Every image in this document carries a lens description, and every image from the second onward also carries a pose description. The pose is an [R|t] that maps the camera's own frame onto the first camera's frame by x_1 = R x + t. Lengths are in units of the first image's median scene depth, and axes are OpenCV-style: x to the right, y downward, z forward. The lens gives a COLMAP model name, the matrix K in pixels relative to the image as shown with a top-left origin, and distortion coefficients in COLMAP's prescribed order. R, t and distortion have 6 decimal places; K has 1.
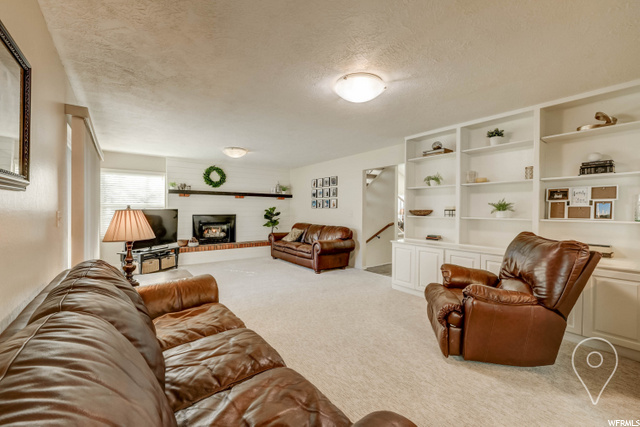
lens RADIAL K [[265.1, 0, 320.1], [0, 265.1, 211.7], [0, 0, 1]] dist [-0.001298, -0.000104]
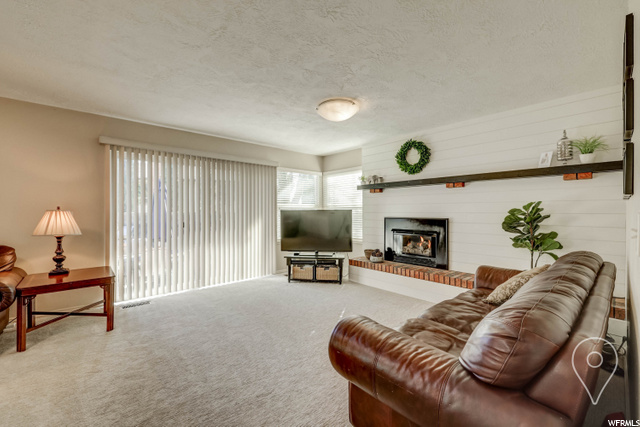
lens RADIAL K [[265.1, 0, 320.1], [0, 265.1, 211.7], [0, 0, 1]] dist [-0.001298, -0.000104]
pose [[0.081181, -0.002349, -0.996697, 0.219321], [-0.004049, 0.999988, -0.002687, -0.000779], [0.996691, 0.004254, 0.081170, 0.786239]]
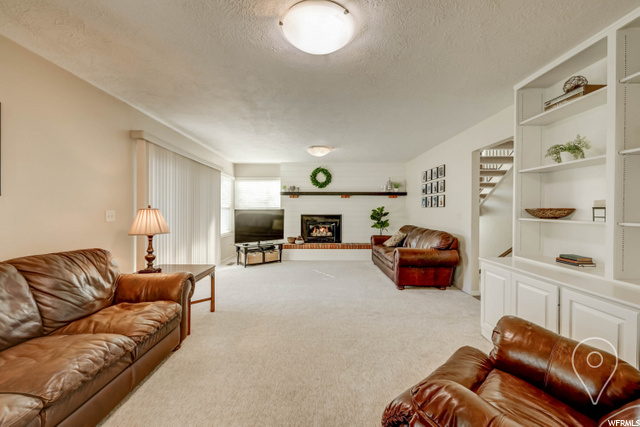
lens RADIAL K [[265.1, 0, 320.1], [0, 265.1, 211.7], [0, 0, 1]] dist [-0.001298, -0.000104]
pose [[0.801843, 0.000706, -0.597534, 0.229966], [-0.002230, 0.999996, -0.001810, 0.002263], [0.597530, 0.002784, 0.801841, 0.186956]]
